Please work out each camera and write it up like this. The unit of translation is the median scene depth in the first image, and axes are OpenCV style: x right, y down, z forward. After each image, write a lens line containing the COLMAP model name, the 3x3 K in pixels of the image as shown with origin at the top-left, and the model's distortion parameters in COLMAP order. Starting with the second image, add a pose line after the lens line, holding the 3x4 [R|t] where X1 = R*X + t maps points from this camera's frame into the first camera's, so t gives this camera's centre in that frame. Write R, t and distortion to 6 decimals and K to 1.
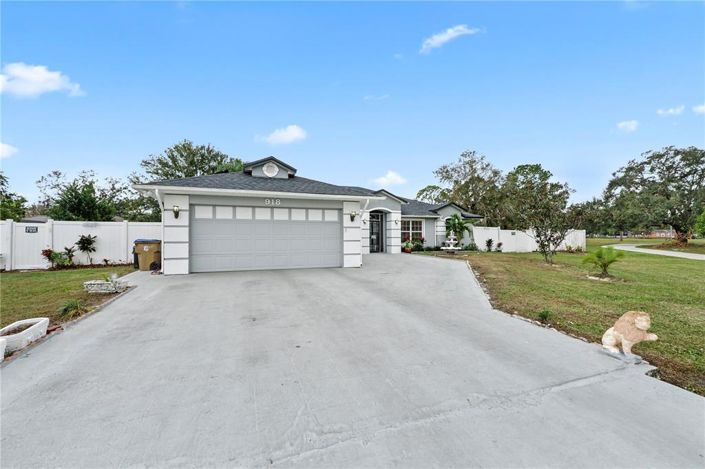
lens RADIAL K [[297.0, 0, 347.8], [0, 297.0, 232.4], [0, 0, 1]] dist [-0.004885, 0.000212]
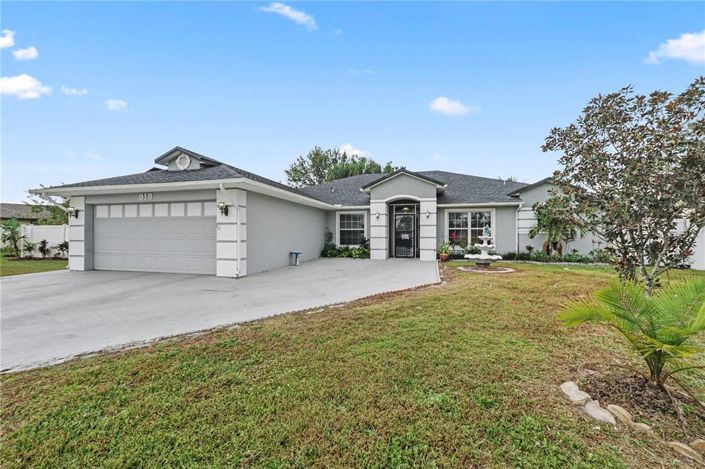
lens RADIAL K [[297.0, 0, 351.0], [0, 297.0, 236.3], [0, 0, 1]] dist [-0.004885, 0.000212]
pose [[0.812827, 0.006794, -0.582466, 0.680965], [0.005124, 0.999810, 0.018812, 0.001736], [0.582483, -0.018276, 0.812638, 0.559641]]
